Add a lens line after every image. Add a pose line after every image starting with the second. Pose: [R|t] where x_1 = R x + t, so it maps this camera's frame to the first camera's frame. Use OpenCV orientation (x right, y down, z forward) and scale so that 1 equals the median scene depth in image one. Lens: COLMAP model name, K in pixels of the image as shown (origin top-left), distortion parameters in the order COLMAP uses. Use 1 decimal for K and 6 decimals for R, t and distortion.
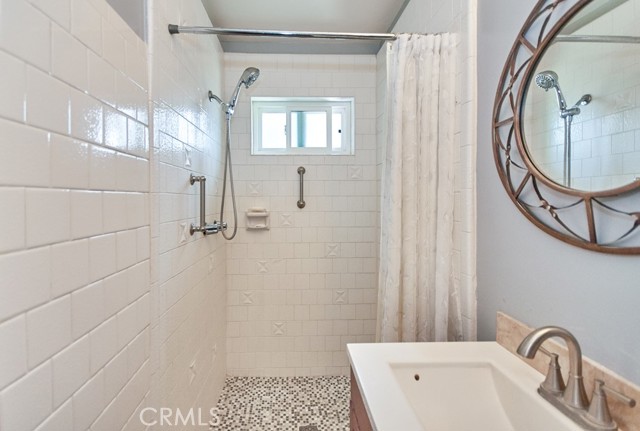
lens RADIAL K [[284.7, 0, 320.2], [0, 284.7, 201.6], [0, 0, 1]] dist [0.002101, 0.000265]
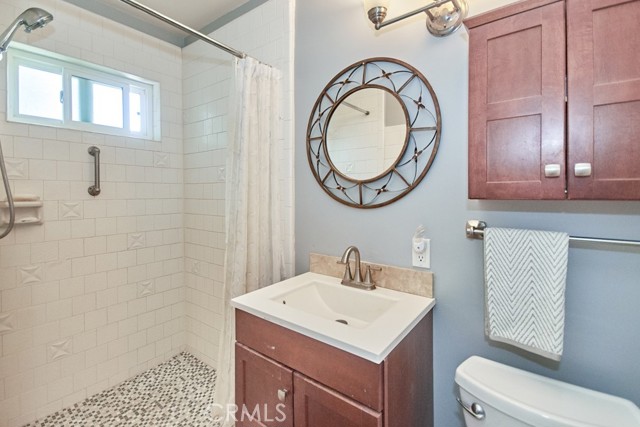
lens RADIAL K [[262.6, 0, 321.3], [0, 262.6, 194.2], [0, 0, 1]] dist [-0.000792, -0.000167]
pose [[0.655726, -0.007625, 0.754960, -0.395441], [0.003682, 0.999969, 0.006901, 0.029585], [-0.754990, -0.001746, 0.655734, -0.033238]]
